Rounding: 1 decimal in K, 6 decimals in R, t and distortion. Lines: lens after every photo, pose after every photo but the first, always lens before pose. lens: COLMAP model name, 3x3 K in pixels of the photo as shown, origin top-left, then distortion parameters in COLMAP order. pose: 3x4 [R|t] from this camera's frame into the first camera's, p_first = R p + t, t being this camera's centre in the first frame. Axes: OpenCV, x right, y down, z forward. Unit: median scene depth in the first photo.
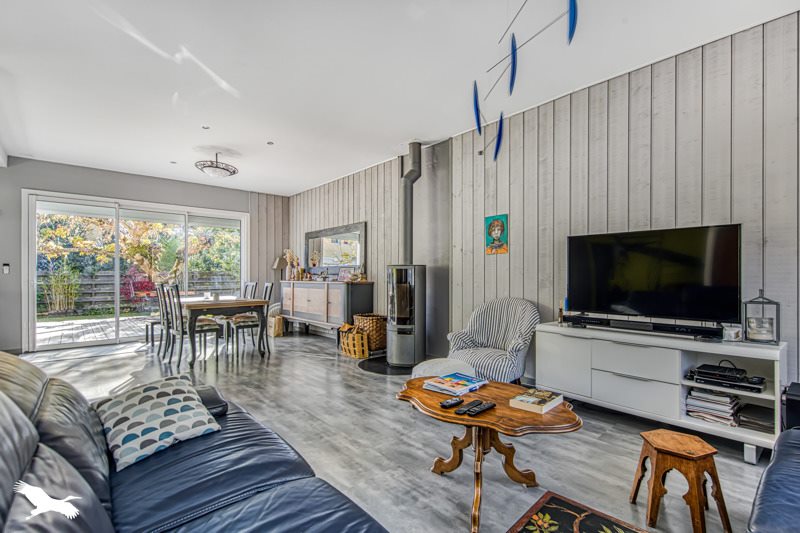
lens RADIAL K [[366.5, 0, 401.0], [0, 366.5, 275.1], [0, 0, 1]] dist [-0.000009, -0.000006]
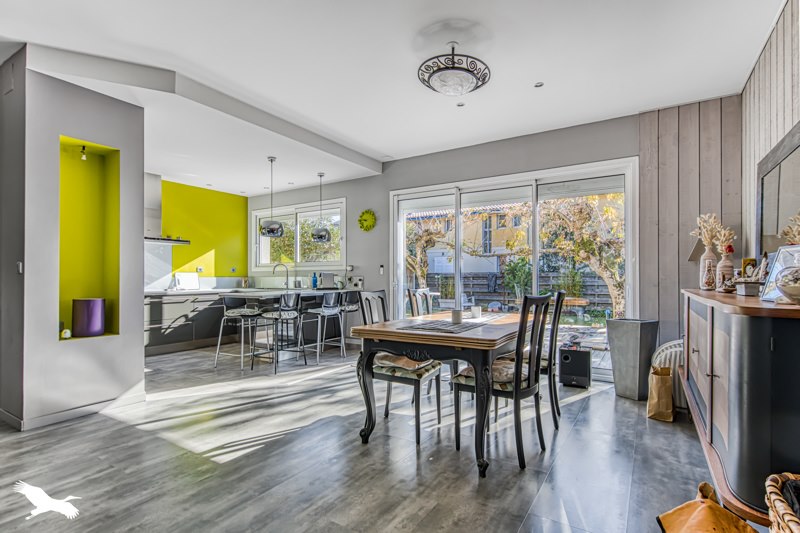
lens RADIAL K [[388.6, 0, 400.0], [0, 388.6, 266.5], [0, 0, 1]] dist [-0.000915, -0.000006]
pose [[0.302351, -0.024924, -0.952871, 0.006030], [-0.000090, 0.999657, -0.026176, 0.002676], [0.953197, 0.008000, 0.302245, 0.552663]]
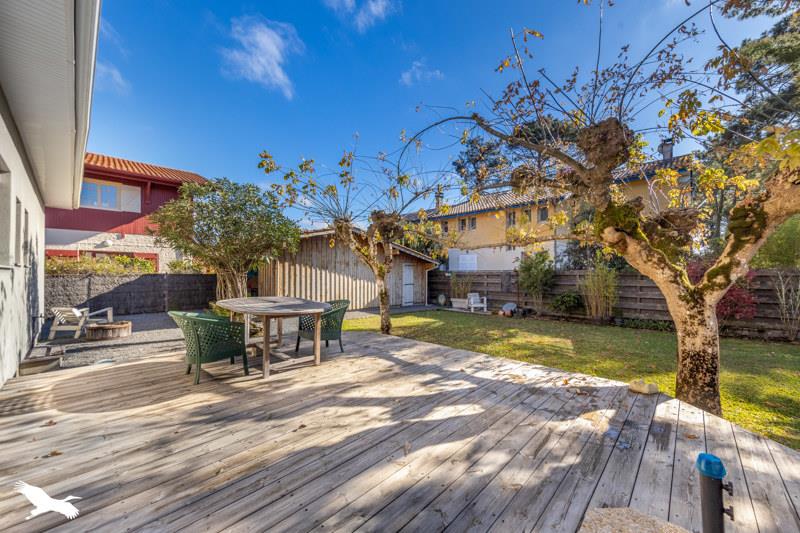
lens RADIAL K [[346.4, 0, 400.0], [0, 346.4, 266.5], [0, 0, 1]] dist [0.042842, 0.000043]
pose [[0.181505, -0.018944, -0.983208, -0.610054], [-0.000331, 0.999813, -0.019325, -0.009604], [0.983390, 0.003833, 0.181464, 1.151241]]
